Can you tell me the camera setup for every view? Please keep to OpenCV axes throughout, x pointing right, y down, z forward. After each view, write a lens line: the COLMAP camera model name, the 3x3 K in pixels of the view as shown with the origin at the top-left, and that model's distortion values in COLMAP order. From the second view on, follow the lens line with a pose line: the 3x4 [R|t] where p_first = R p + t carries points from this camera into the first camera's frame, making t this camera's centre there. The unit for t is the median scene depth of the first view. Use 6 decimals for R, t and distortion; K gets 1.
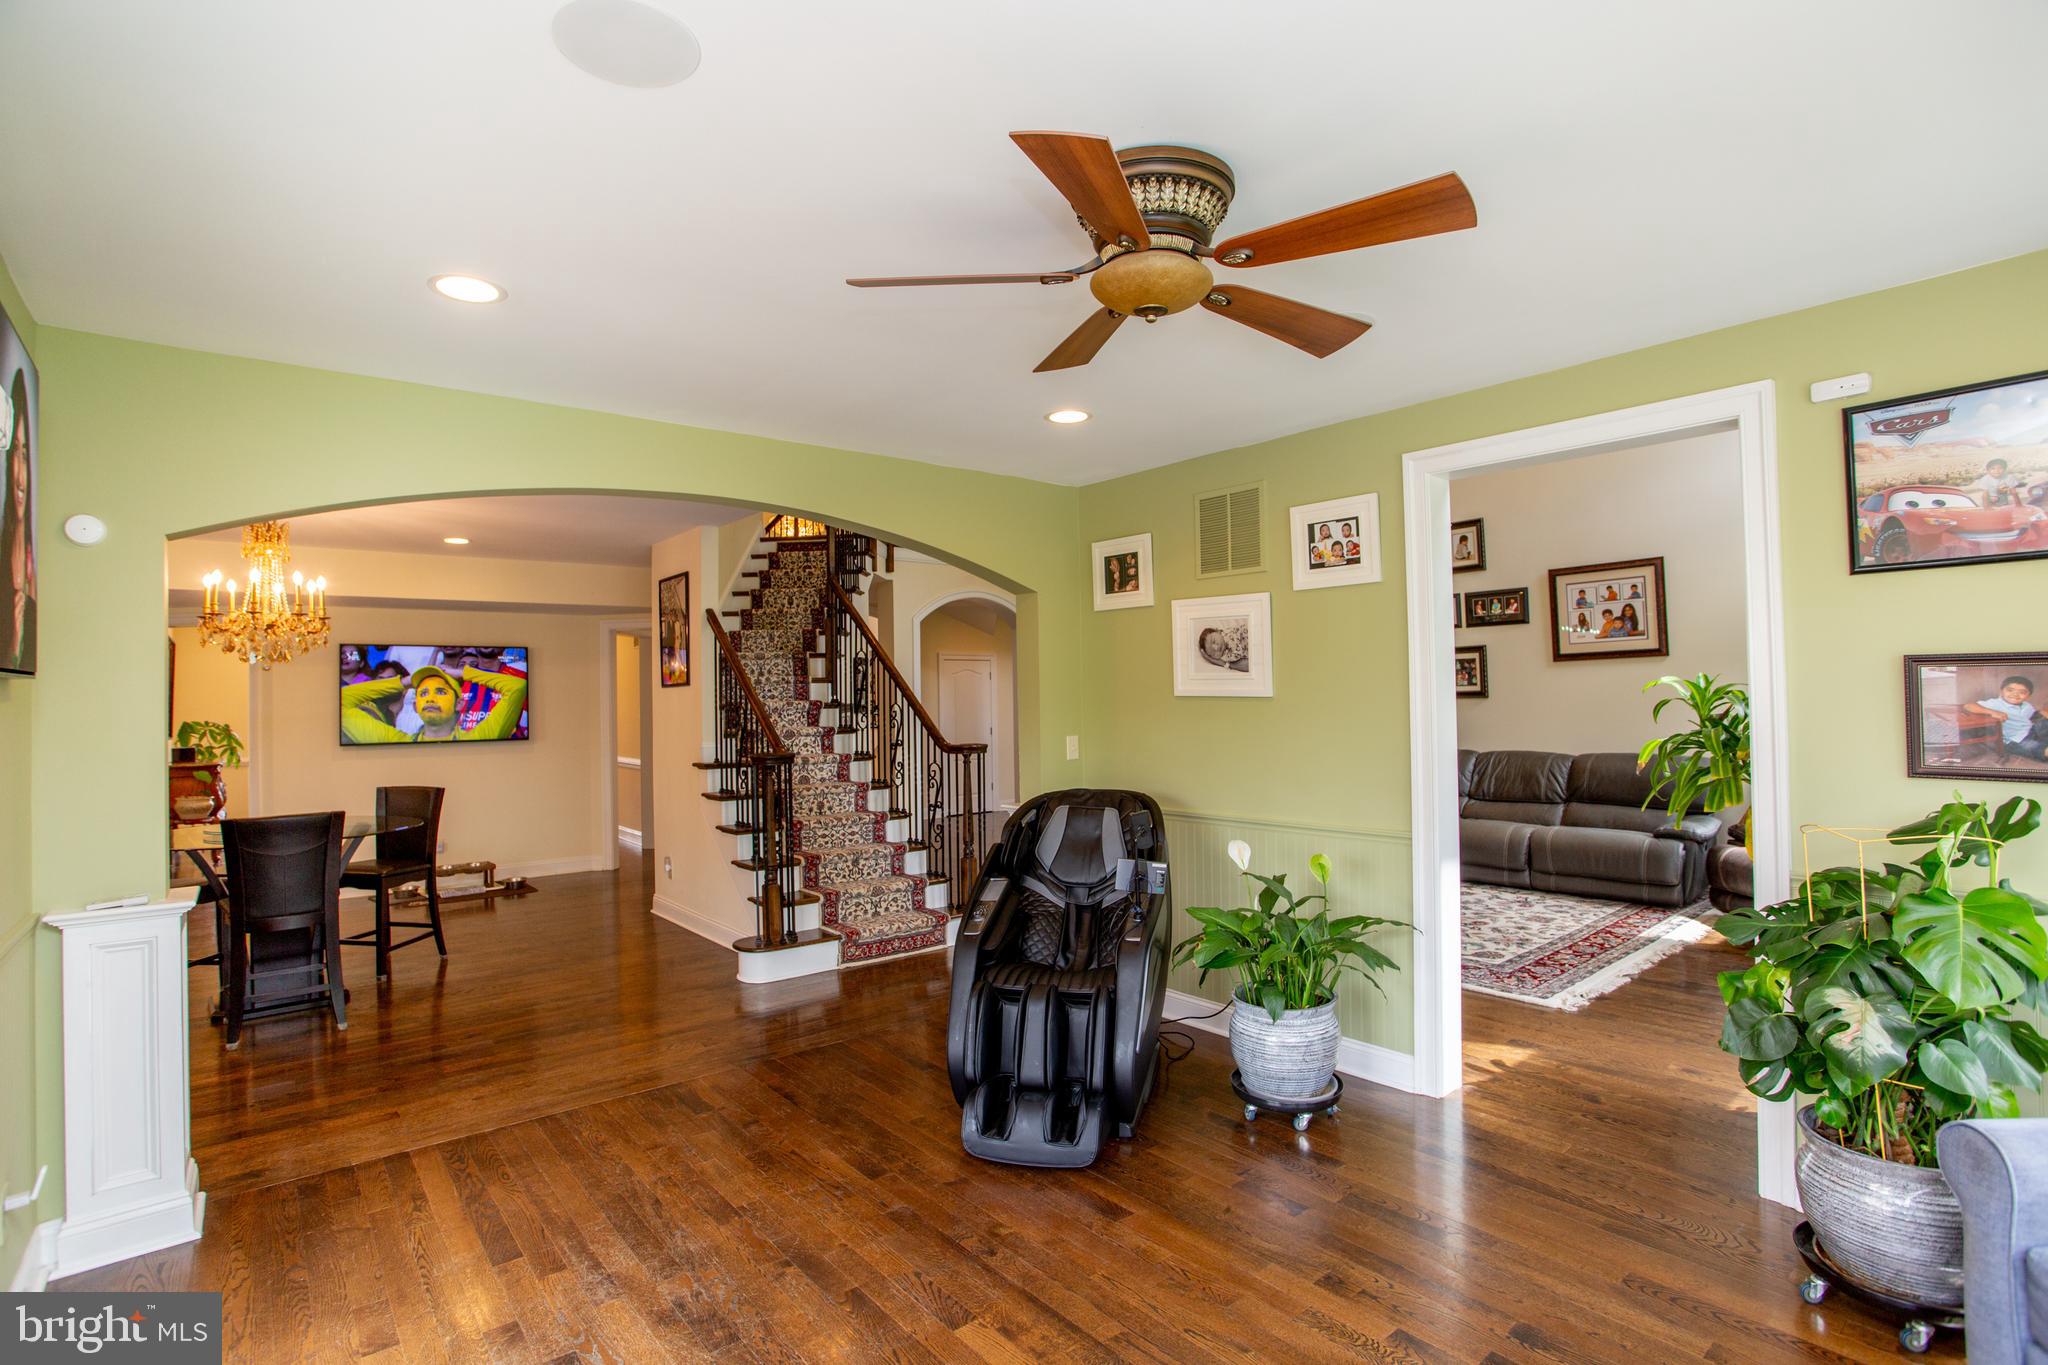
lens RADIAL K [[994.7, 0, 1013.9], [0, 994.7, 669.5], [0, 0, 1]] dist [-0.086300, 0.044021]
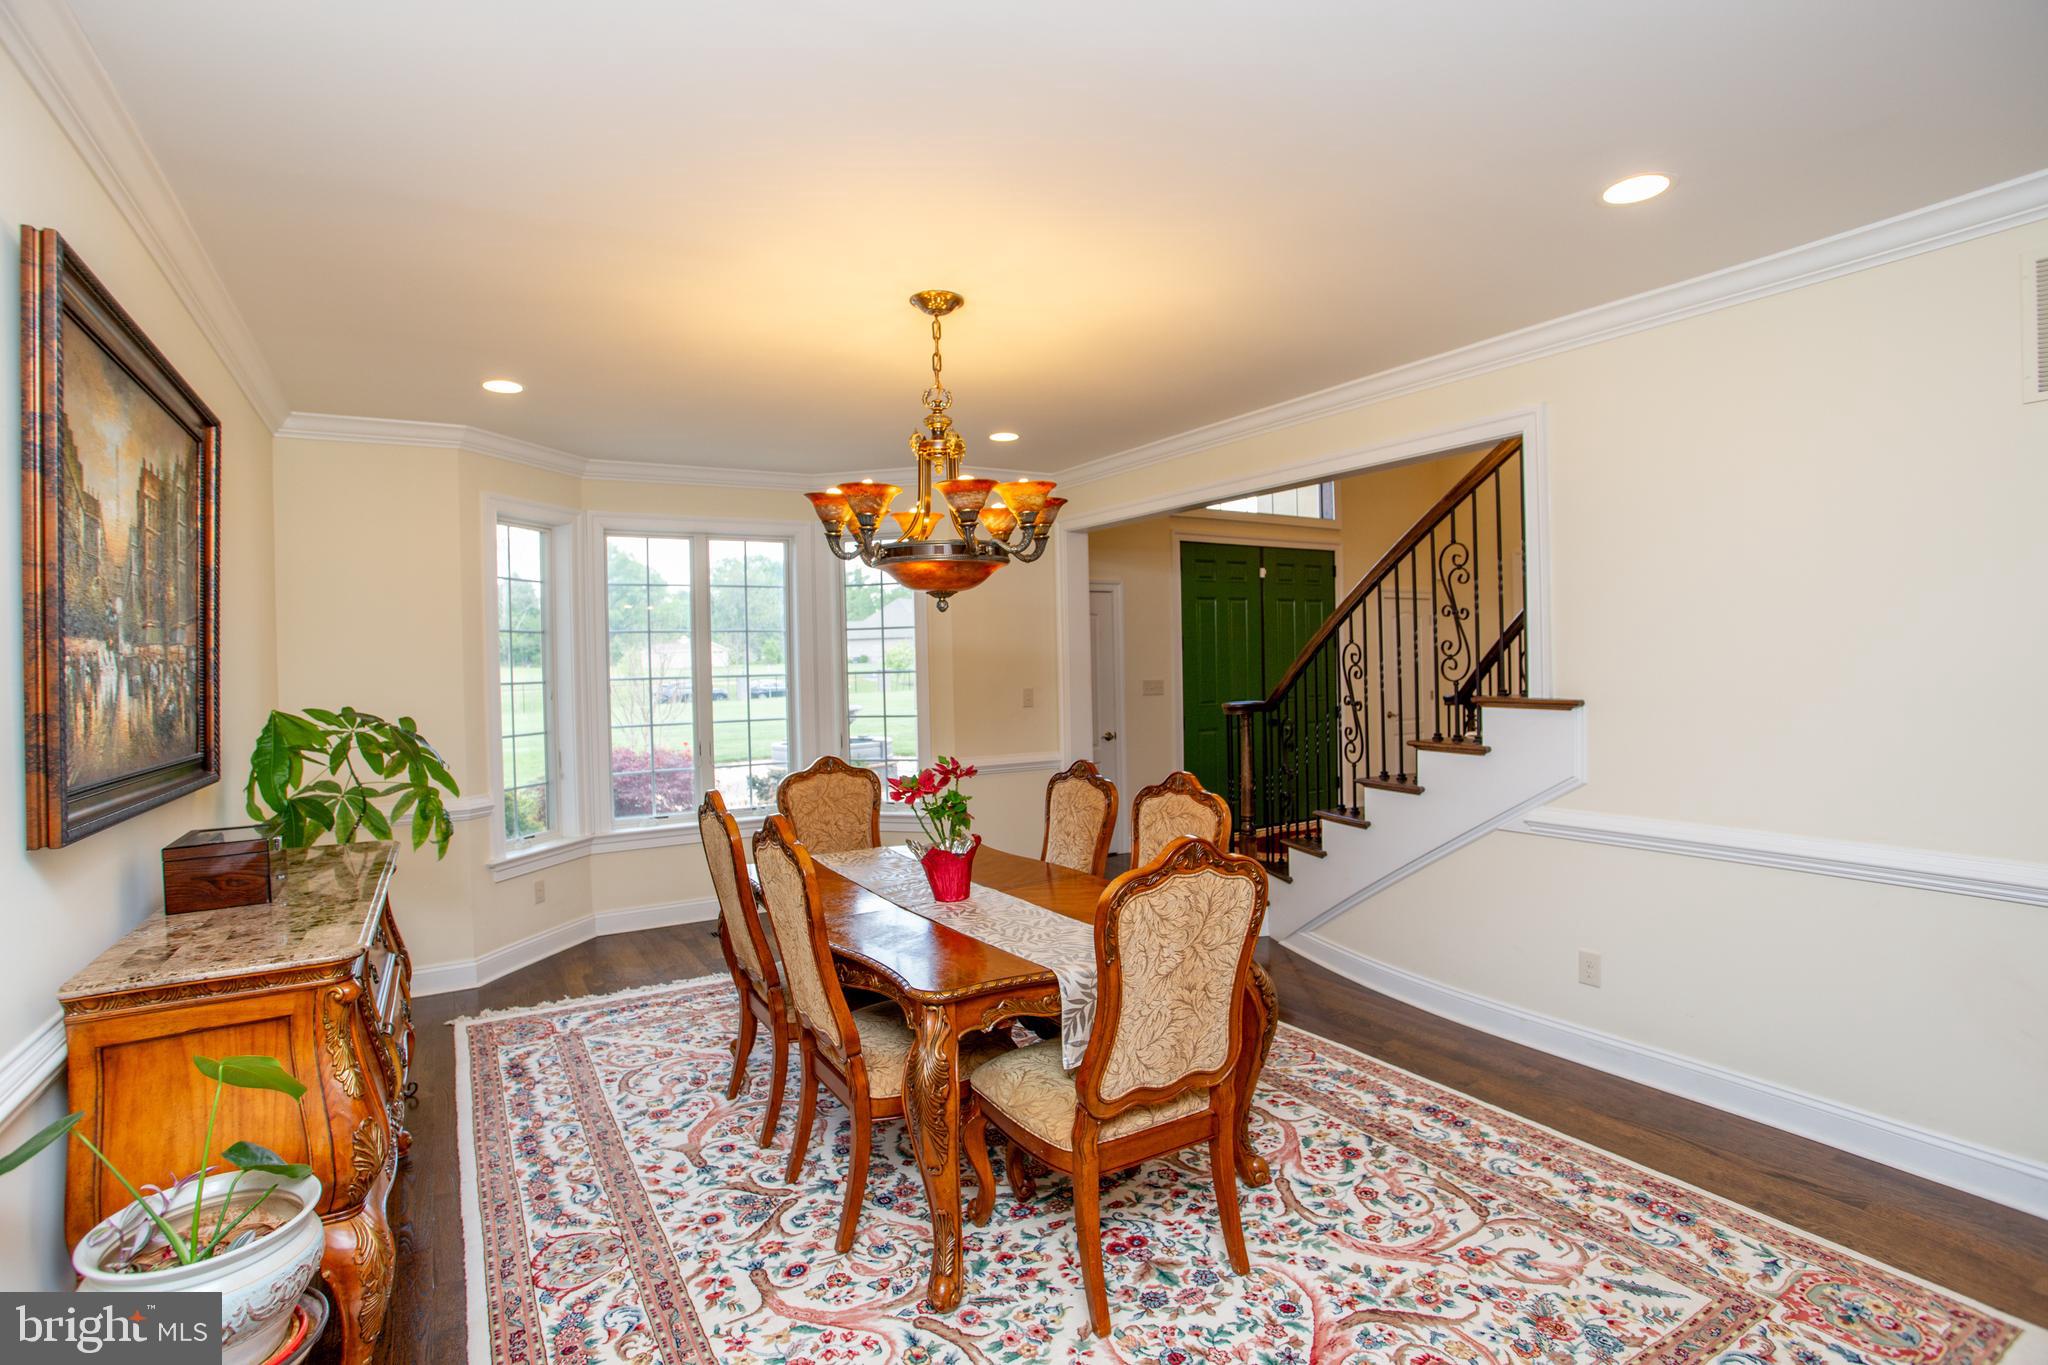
lens RADIAL K [[994.7, 0, 1013.9], [0, 994.7, 669.5], [0, 0, 1]] dist [-0.086300, 0.044021]
pose [[0.987071, -0.007133, -0.160127, -0.987839], [0.012668, 0.999356, 0.033575, 0.056235], [0.159784, -0.035170, 0.986525, 1.236203]]
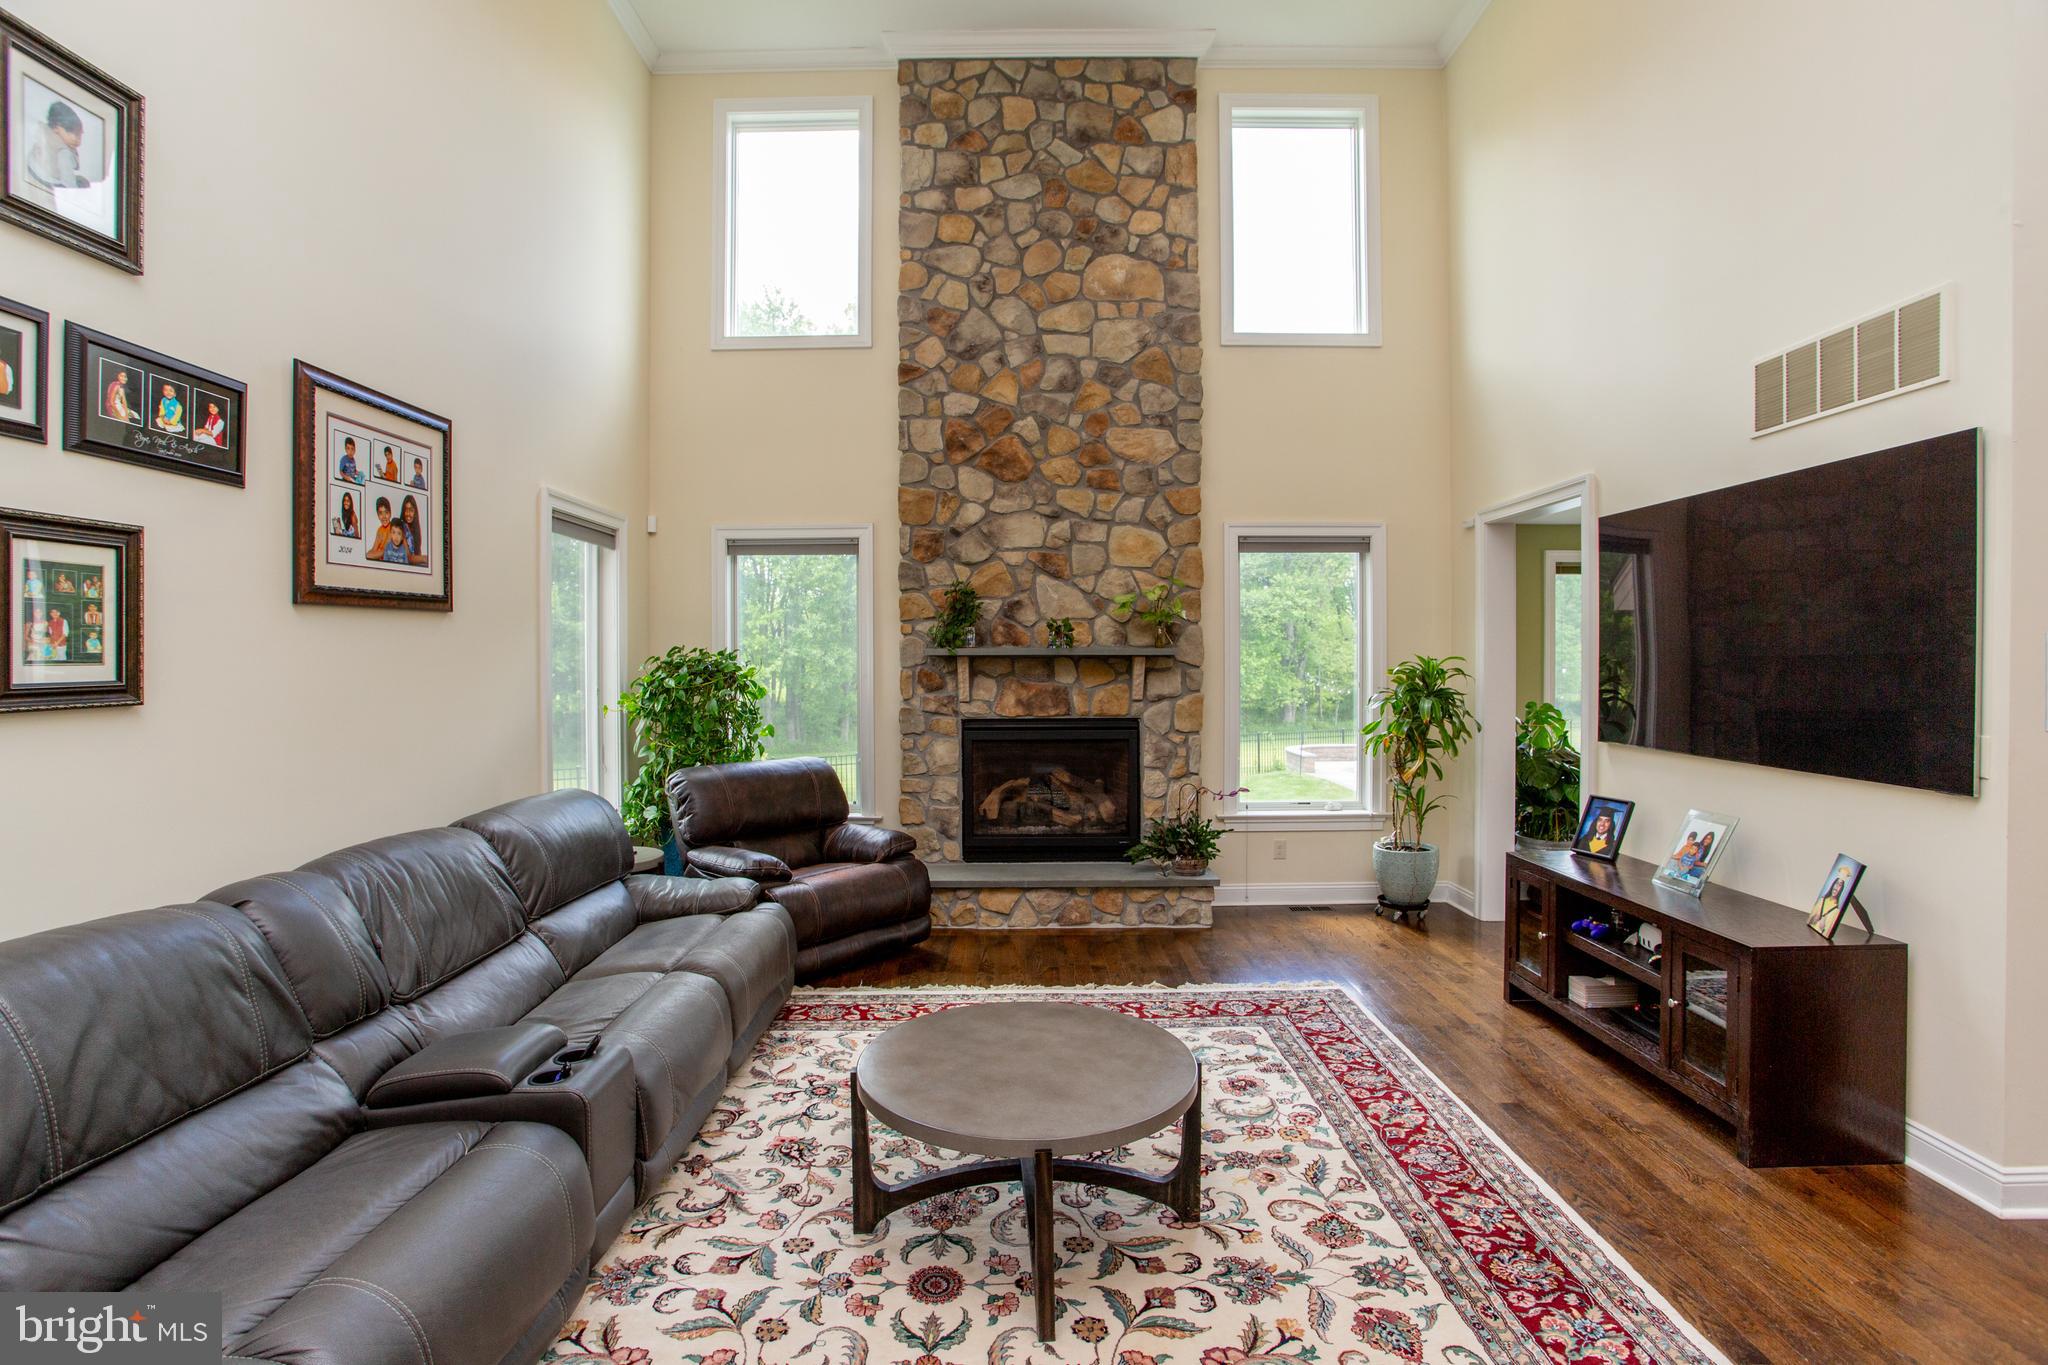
lens RADIAL K [[994.7, 0, 1013.9], [0, 994.7, 669.5], [0, 0, 1]] dist [-0.086300, 0.044021]
pose [[-0.770027, 0.011931, 0.637900, 0.126073], [-0.000896, 0.999804, -0.019781, 0.031609], [-0.638011, -0.015803, -0.769865, 1.405895]]
